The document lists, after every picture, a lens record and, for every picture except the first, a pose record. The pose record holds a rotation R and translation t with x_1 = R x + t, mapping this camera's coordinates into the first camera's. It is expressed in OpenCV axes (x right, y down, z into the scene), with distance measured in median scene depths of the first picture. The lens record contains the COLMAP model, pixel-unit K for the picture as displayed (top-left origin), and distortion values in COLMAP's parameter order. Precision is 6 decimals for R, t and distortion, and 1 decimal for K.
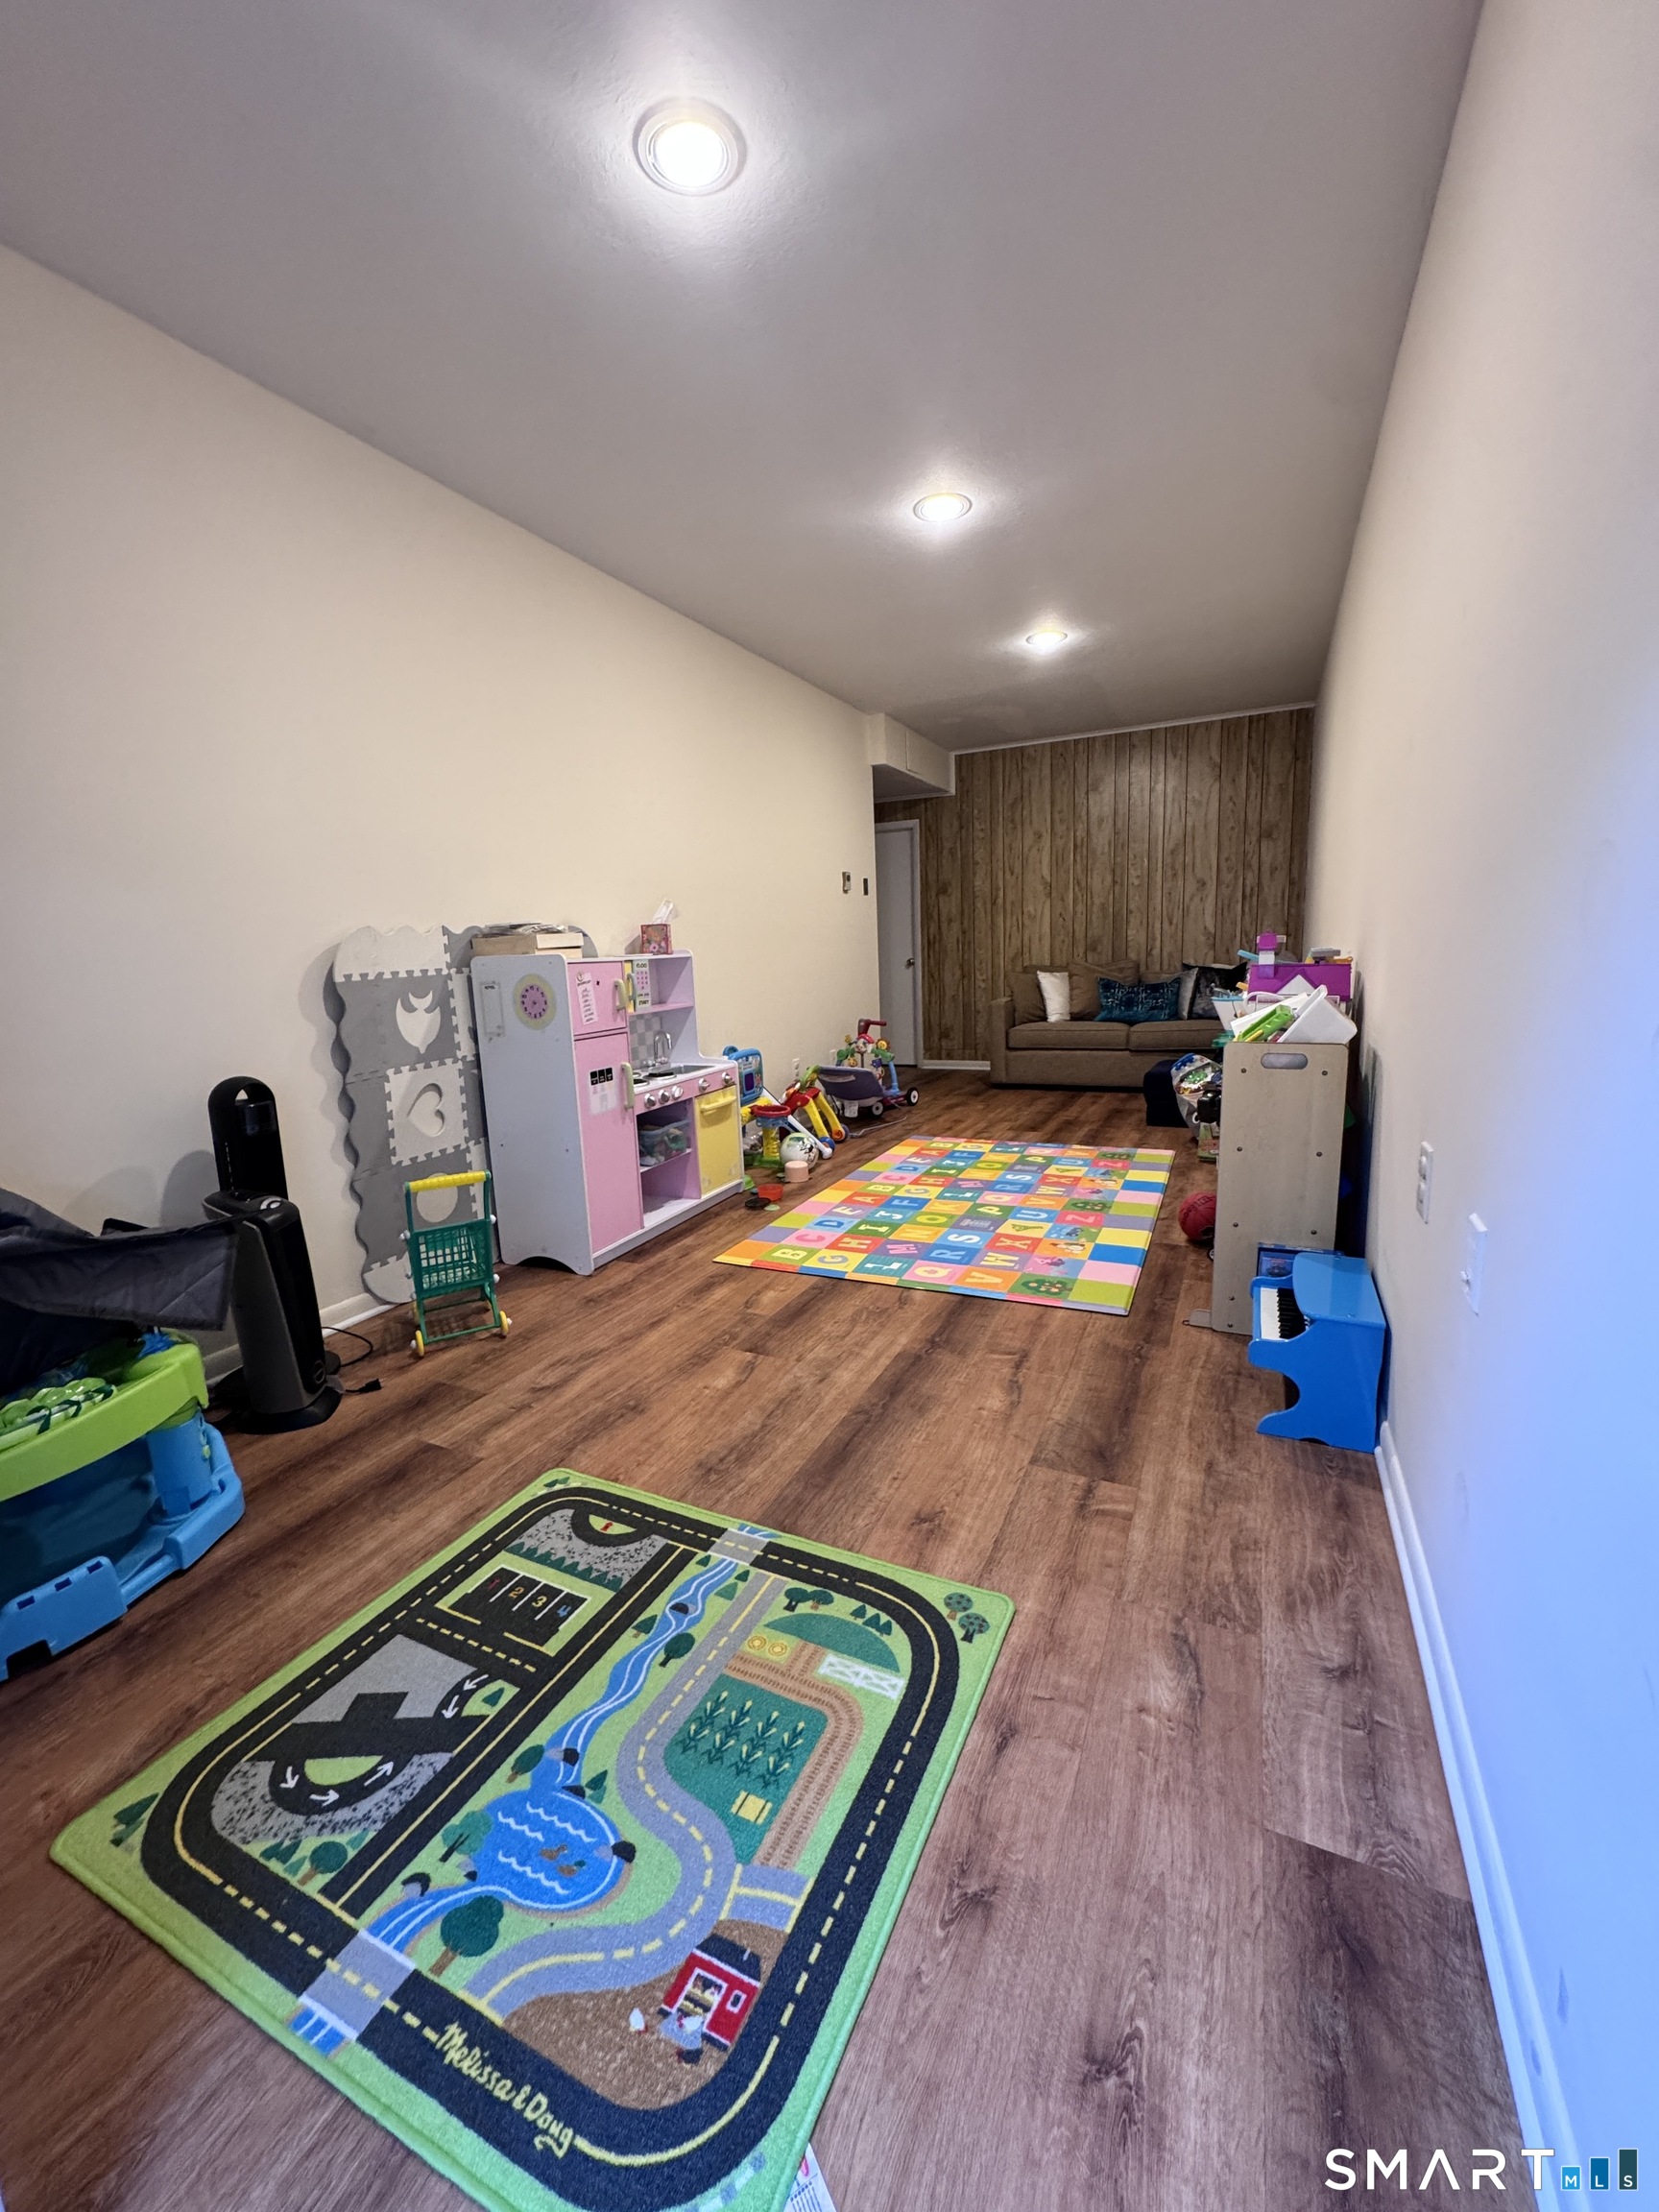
lens RADIAL K [[879.6, 0, 833.8], [0, 879.6, 1103.0], [0, 0, 1]] dist [-0.004434, 0.001060]
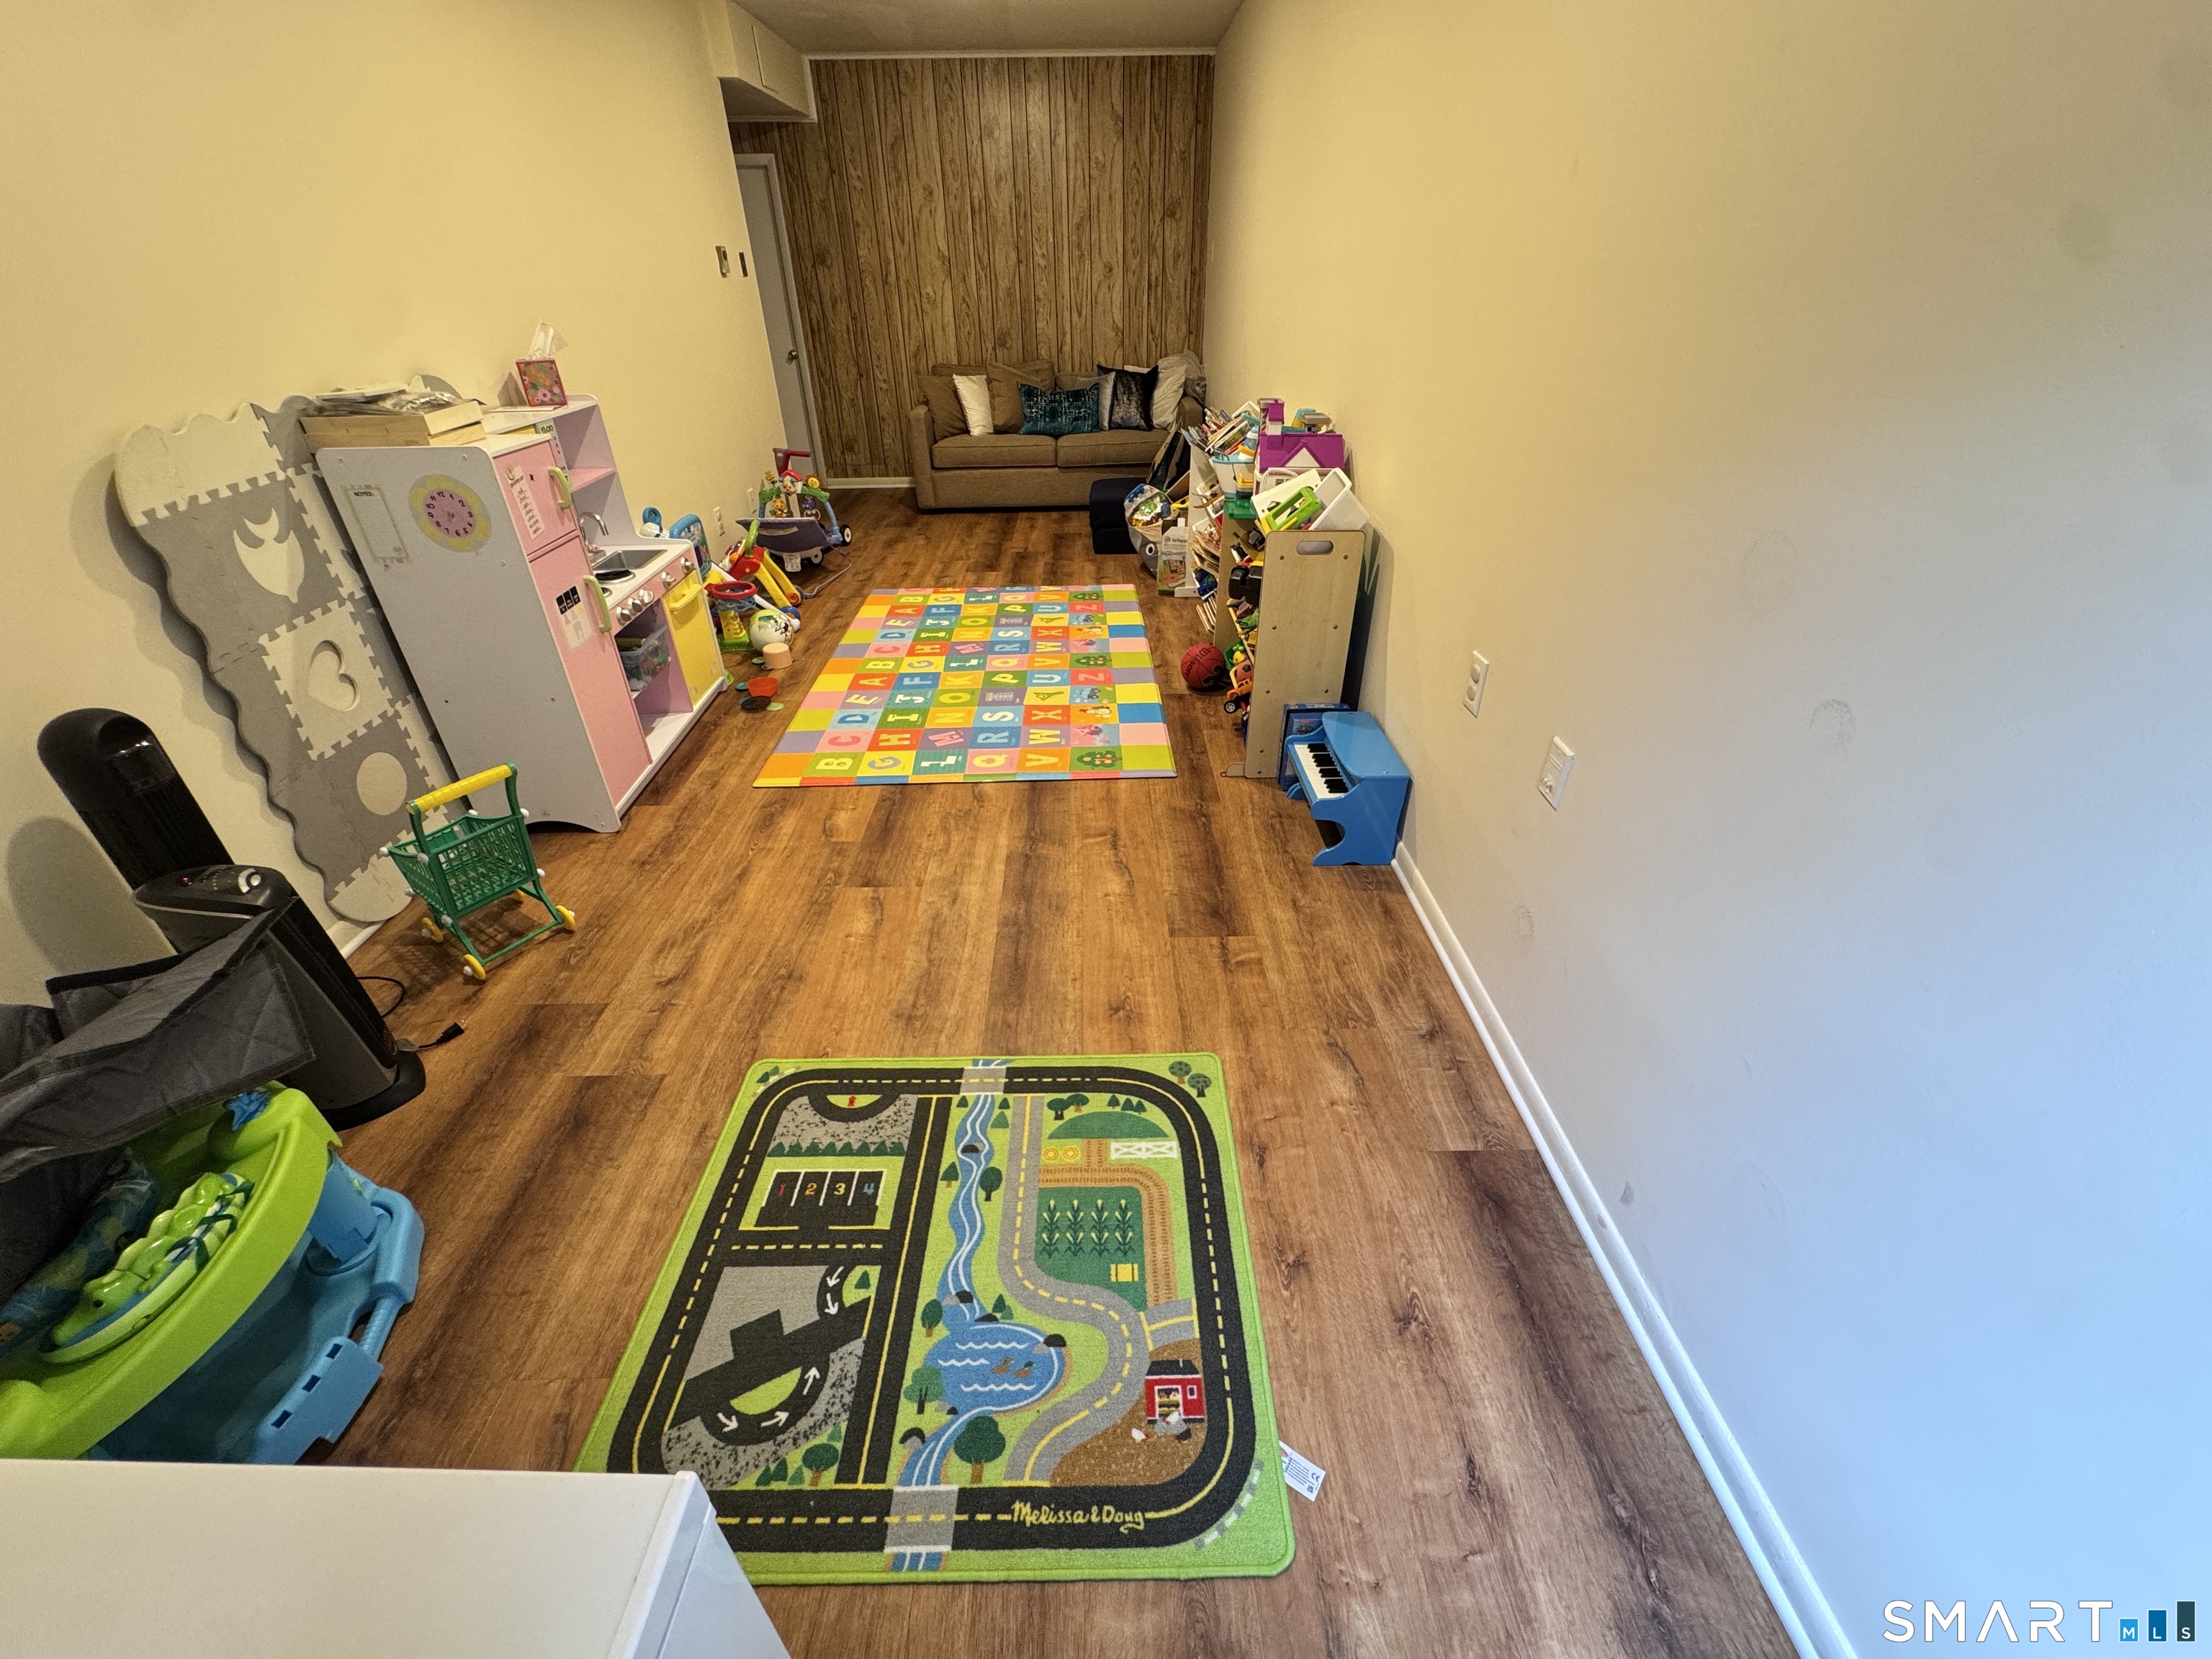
lens RADIAL K [[879.6, 0, 1097.9], [0, 879.6, 825.6], [0, 0, 1]] dist [-0.004434, 0.001060]
pose [[0.896495, -0.211129, 0.389514, -0.189372], [0.053043, 0.923980, 0.378744, -0.120212], [-0.439867, -0.318881, 0.839543, 0.046948]]
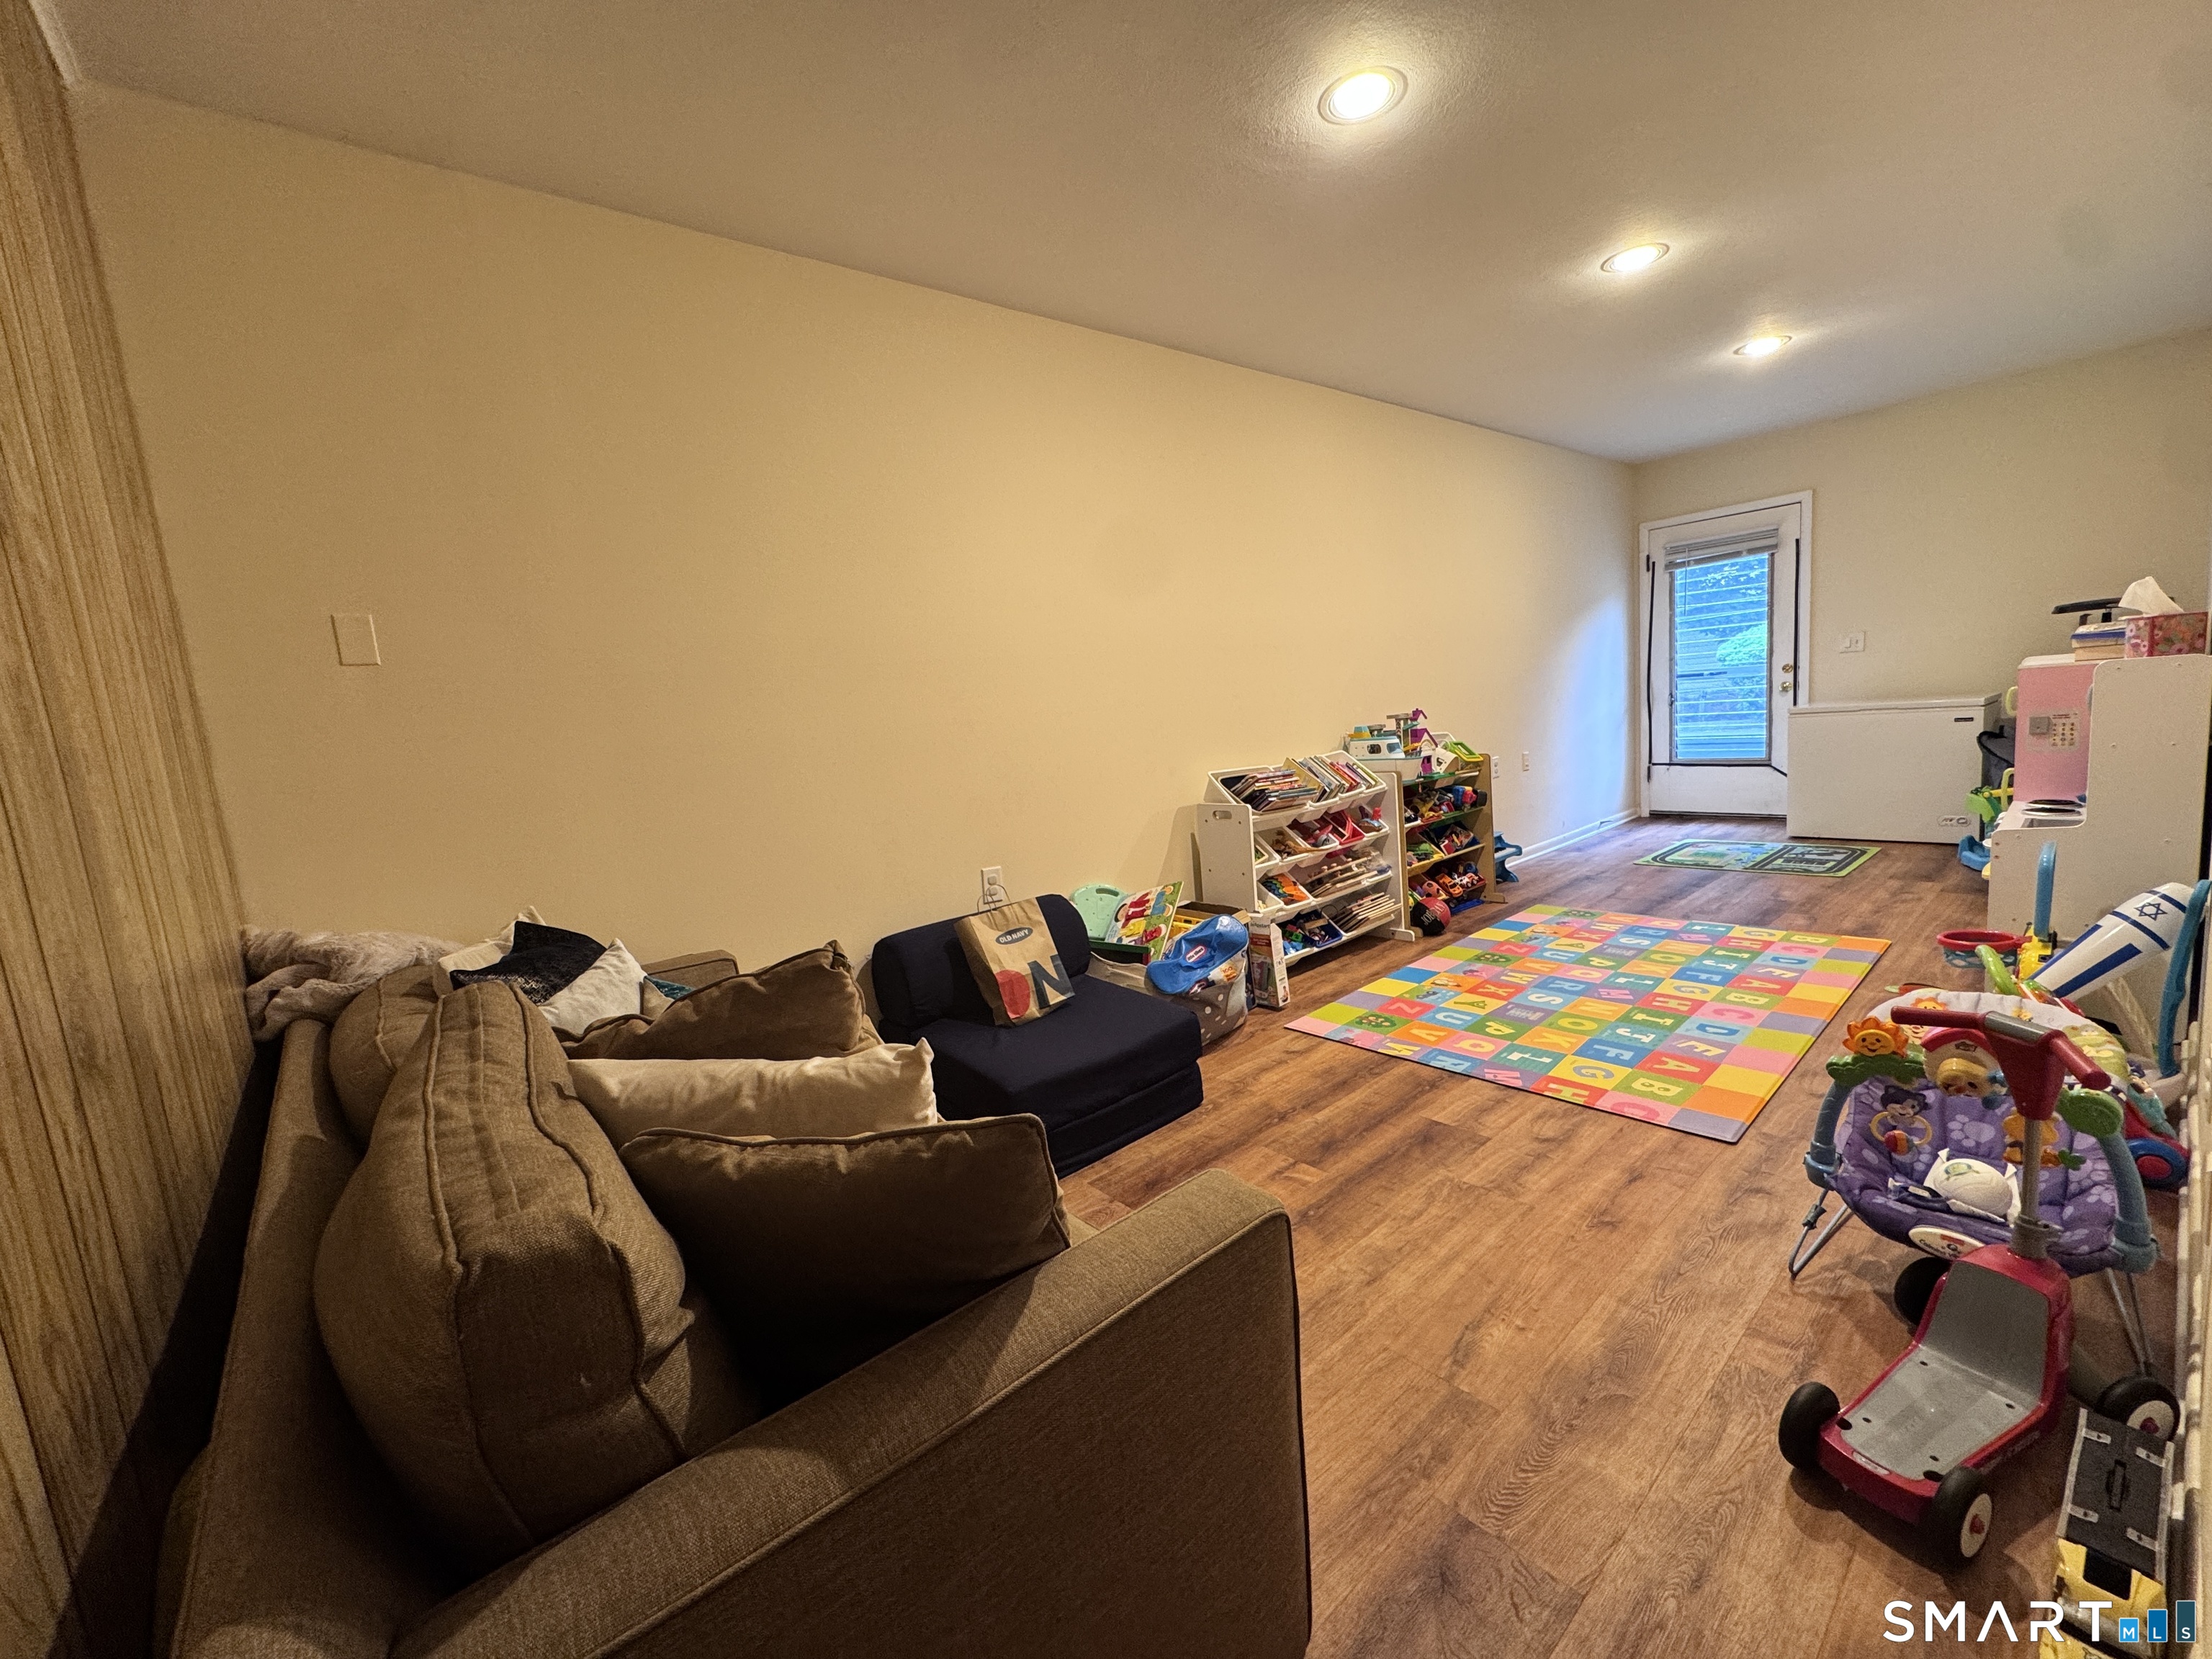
lens RADIAL K [[879.6, 0, 1109.5], [0, 879.6, 827.3], [0, 0, 1]] dist [-0.004434, 0.001060]
pose [[-0.900199, 0.069782, 0.429852, 0.286310], [0.200585, 0.942577, 0.267049, -0.483743], [-0.386533, 0.326619, -0.862503, 2.418497]]
